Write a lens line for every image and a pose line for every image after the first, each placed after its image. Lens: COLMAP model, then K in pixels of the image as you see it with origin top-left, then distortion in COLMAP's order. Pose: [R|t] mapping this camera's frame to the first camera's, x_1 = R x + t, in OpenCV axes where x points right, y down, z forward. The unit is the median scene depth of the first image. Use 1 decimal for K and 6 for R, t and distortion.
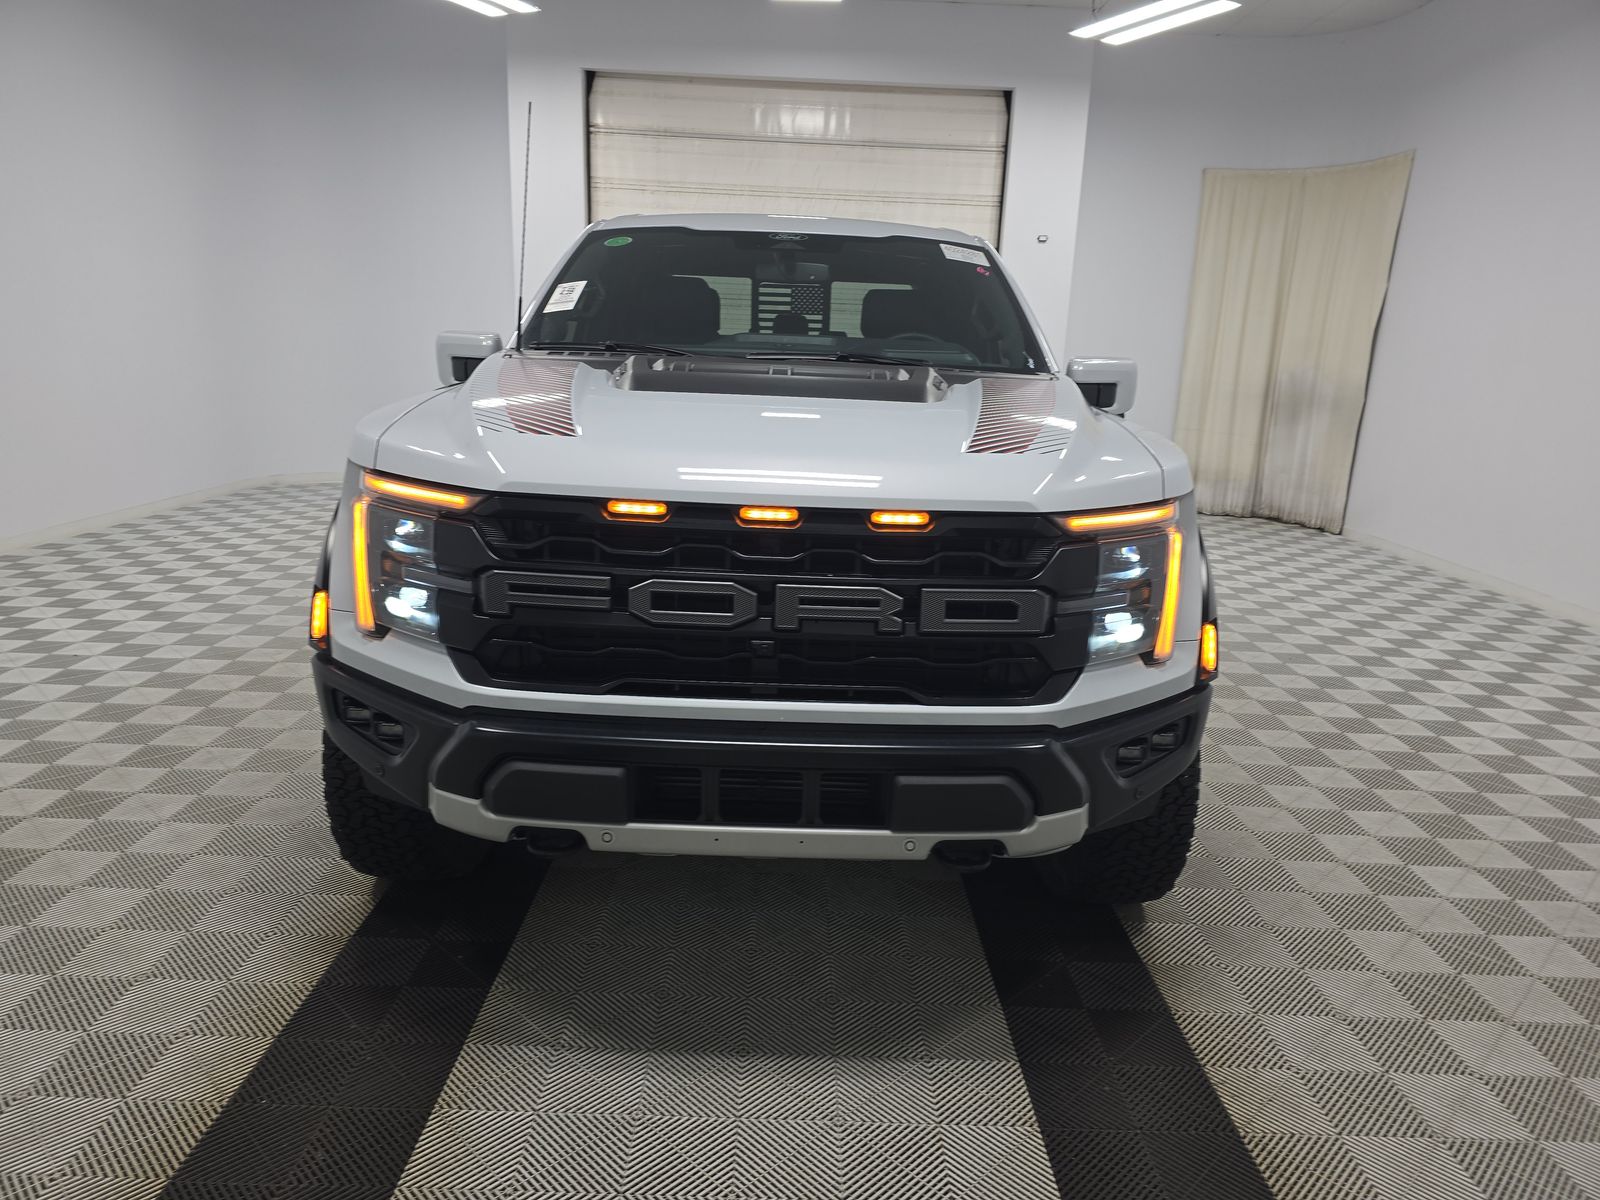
lens RADIAL K [[1048.9, 0, 809.0], [0, 1048.9, 581.4], [0, 0, 1]] dist [0.049299, 0.000325]
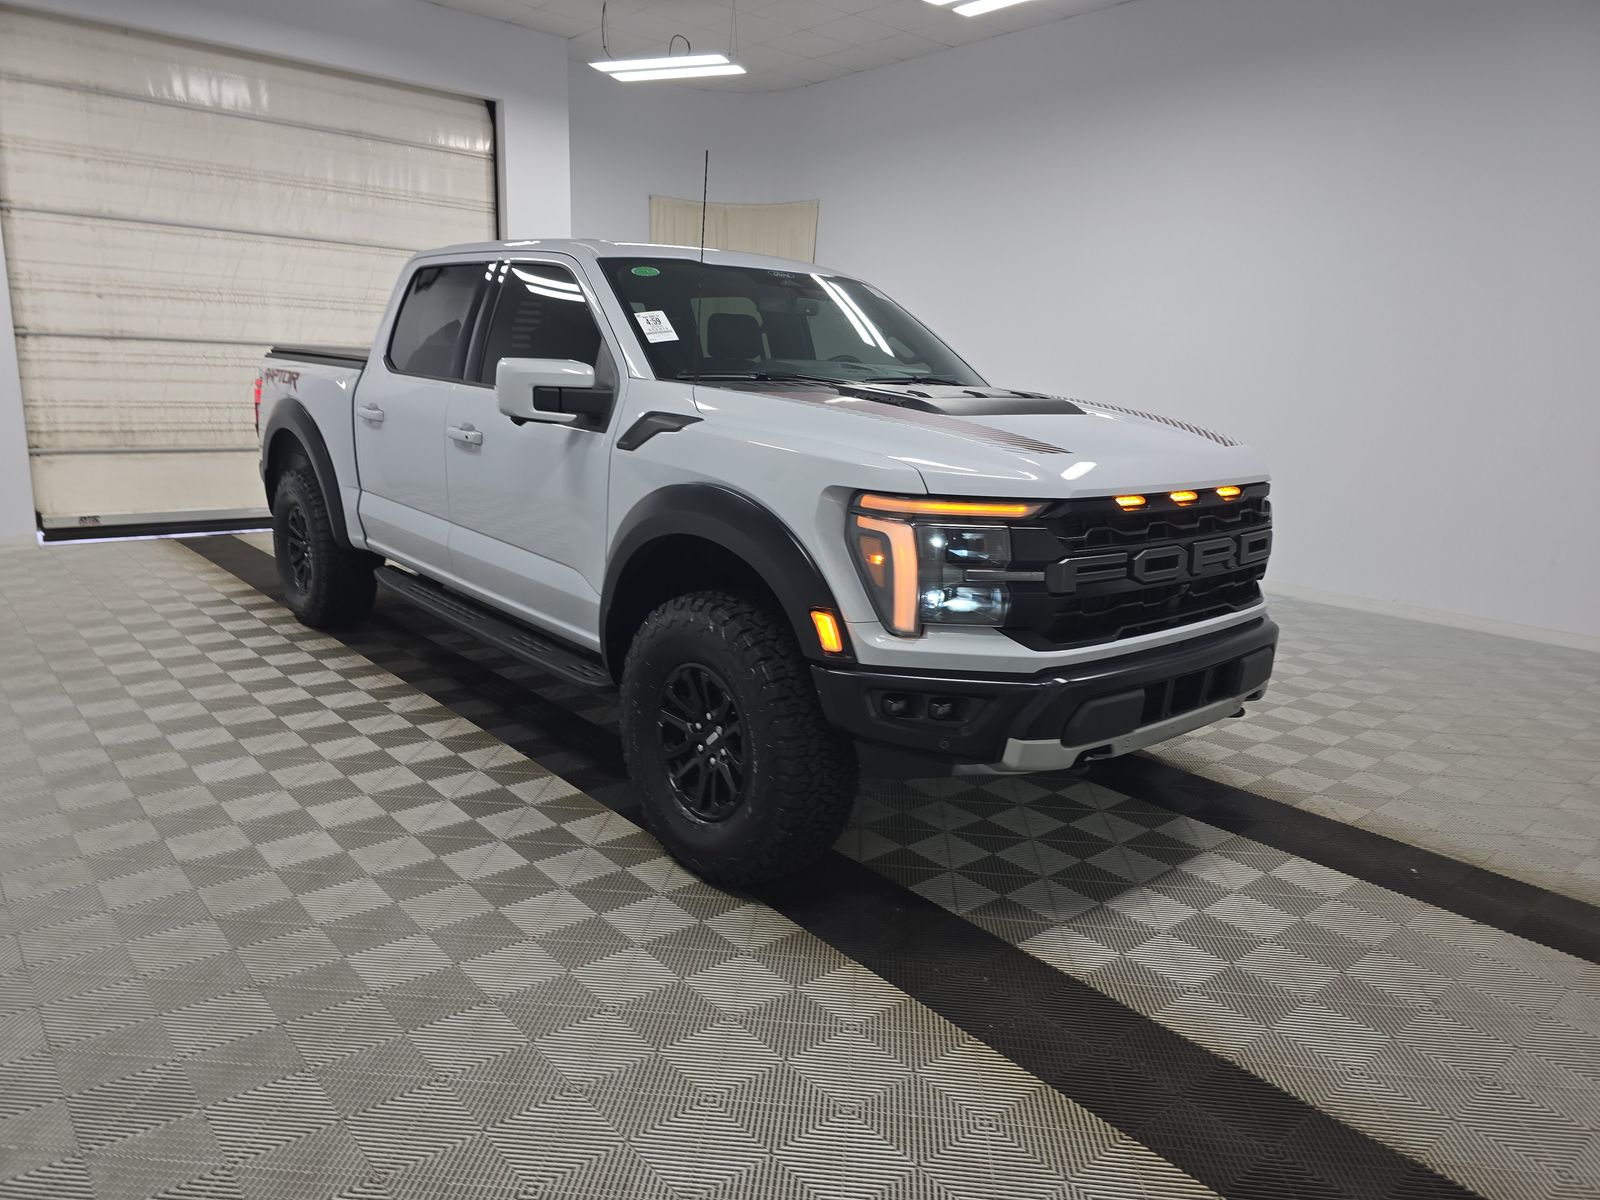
lens RADIAL K [[1090.6, 0, 800.4], [0, 1090.6, 574.3], [0, 0, 1]] dist [0.001827, -0.004728]
pose [[0.760976, -0.129831, 0.635657, -0.306118], [0.133703, 0.990124, 0.042166, -0.020203], [-0.634853, 0.052902, 0.770819, 0.036513]]
